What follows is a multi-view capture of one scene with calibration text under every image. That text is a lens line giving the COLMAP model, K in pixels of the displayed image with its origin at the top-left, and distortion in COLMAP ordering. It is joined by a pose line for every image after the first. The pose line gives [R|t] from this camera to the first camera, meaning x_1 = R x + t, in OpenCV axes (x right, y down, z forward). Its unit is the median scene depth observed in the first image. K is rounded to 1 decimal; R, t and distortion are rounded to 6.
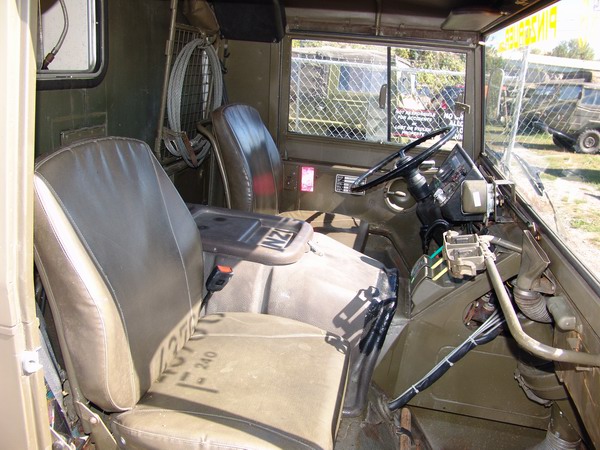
lens RADIAL K [[510.1, 0, 300.0], [0, 510.1, 226.8], [0, 0, 1]] dist [-0.150687, 0.128568]
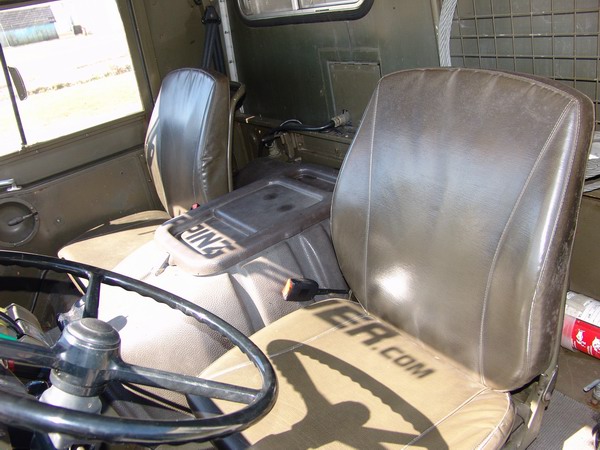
lens RADIAL K [[510.1, 0, 300.3], [0, 510.1, 223.4], [0, 0, 1]] dist [-0.150687, 0.128568]
pose [[-0.643517, 0.368755, -0.670750, 0.394178], [-0.121445, 0.816014, 0.565131, -0.477233], [0.755736, 0.445131, -0.480335, 1.516553]]
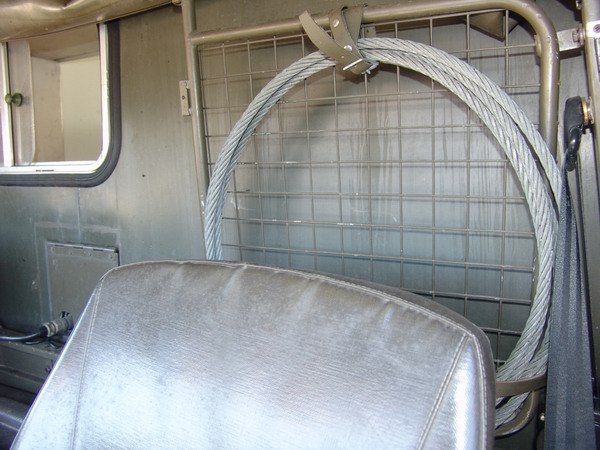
lens RADIAL K [[510.1, 0, 300.5], [0, 510.1, 224.0], [0, 0, 1]] dist [-0.150687, 0.128568]
pose [[-0.247752, 0.040181, -0.967990, 0.144770], [-0.319396, 0.939895, 0.120763, -0.400202], [0.914661, 0.339091, -0.220027, 1.400653]]
